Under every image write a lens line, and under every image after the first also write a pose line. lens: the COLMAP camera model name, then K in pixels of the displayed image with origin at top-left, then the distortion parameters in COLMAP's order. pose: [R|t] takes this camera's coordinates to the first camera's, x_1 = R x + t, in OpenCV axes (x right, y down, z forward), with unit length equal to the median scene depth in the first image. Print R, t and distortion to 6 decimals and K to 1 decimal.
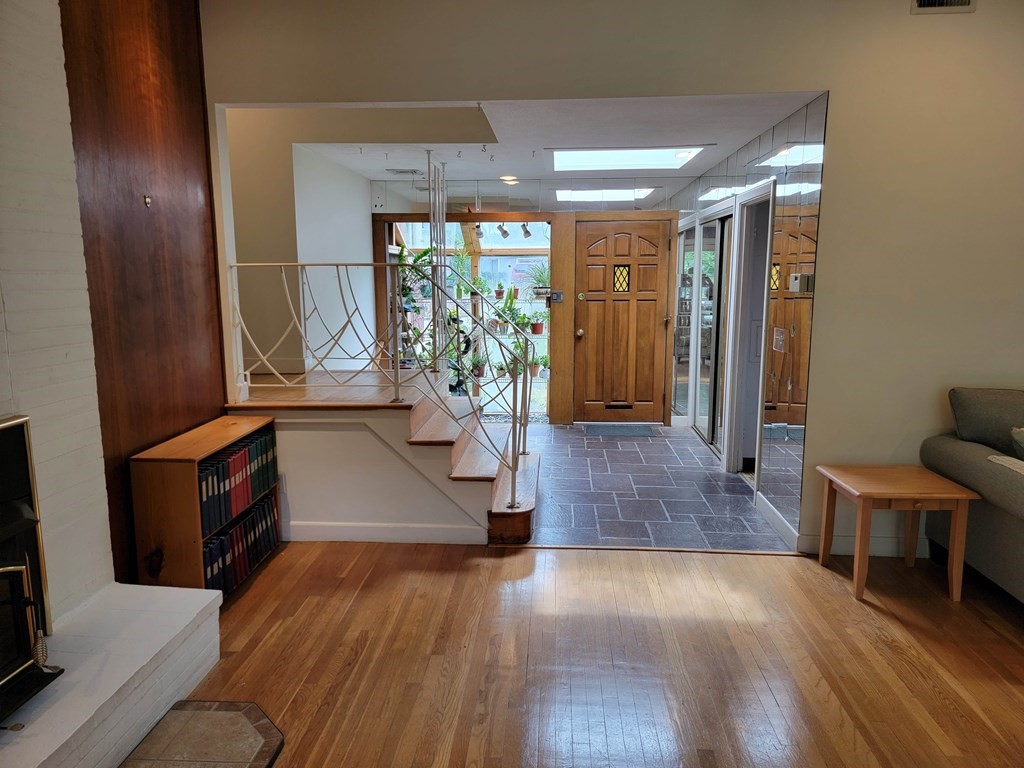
lens RADIAL K [[710.3, 0, 511.8], [0, 710.3, 387.3], [0, 0, 1]] dist [0.061357, -0.035472]
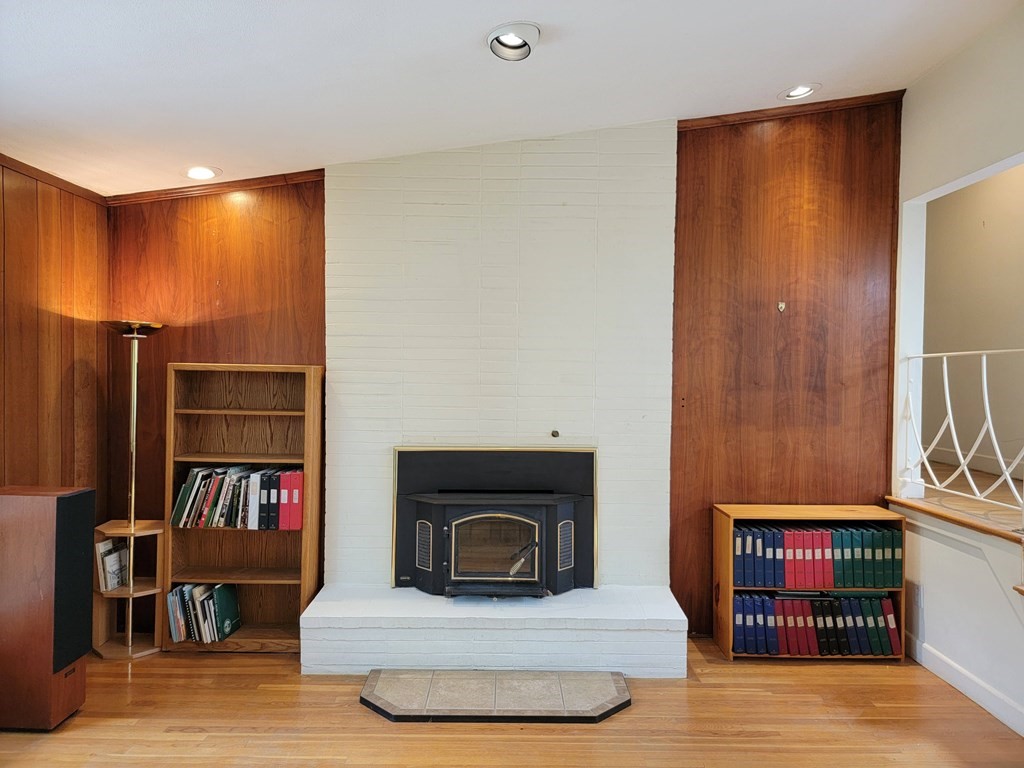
lens RADIAL K [[710.3, 0, 500.9], [0, 710.3, 385.5], [0, 0, 1]] dist [0.061357, -0.035472]
pose [[0.058901, 0.022787, -0.998004, 0.716173], [-0.164807, 0.986243, 0.012792, -0.066242], [0.984565, 0.163725, 0.061847, 0.498781]]
